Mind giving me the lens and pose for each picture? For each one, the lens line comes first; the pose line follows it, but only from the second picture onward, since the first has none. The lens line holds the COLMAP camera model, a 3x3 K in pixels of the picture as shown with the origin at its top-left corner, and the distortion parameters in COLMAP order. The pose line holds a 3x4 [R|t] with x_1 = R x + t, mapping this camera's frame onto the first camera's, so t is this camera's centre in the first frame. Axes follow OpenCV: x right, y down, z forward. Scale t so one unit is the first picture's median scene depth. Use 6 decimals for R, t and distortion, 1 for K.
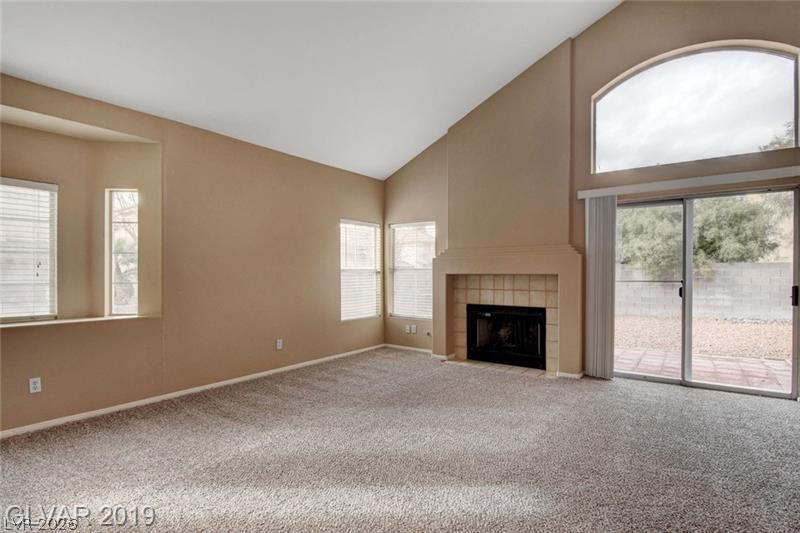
lens RADIAL K [[404.0, 0, 398.5], [0, 404.0, 263.6], [0, 0, 1]] dist [0.005474, -0.002082]
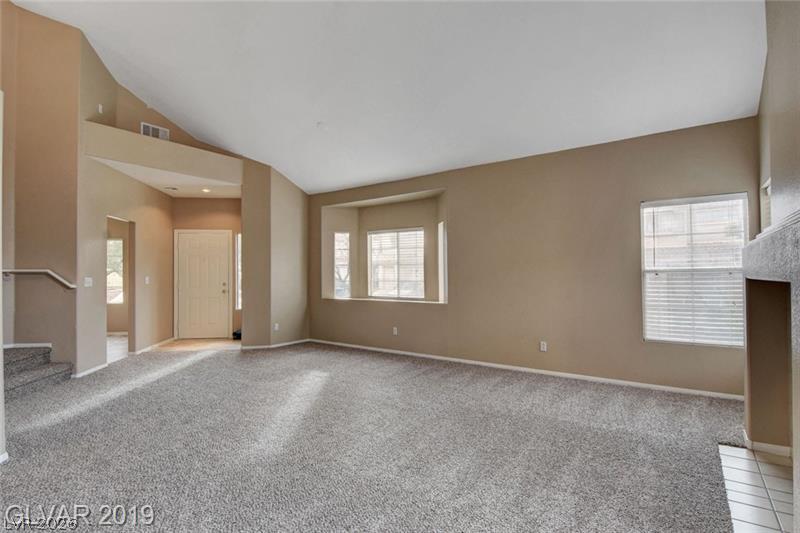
lens RADIAL K [[404.0, 0, 401.6], [0, 404.0, 268.2], [0, 0, 1]] dist [0.005474, -0.002082]
pose [[0.015148, -0.023956, -0.999598, 0.623985], [0.017895, 0.999559, -0.023684, 0.021092], [0.999725, -0.017529, 0.015570, 0.567948]]
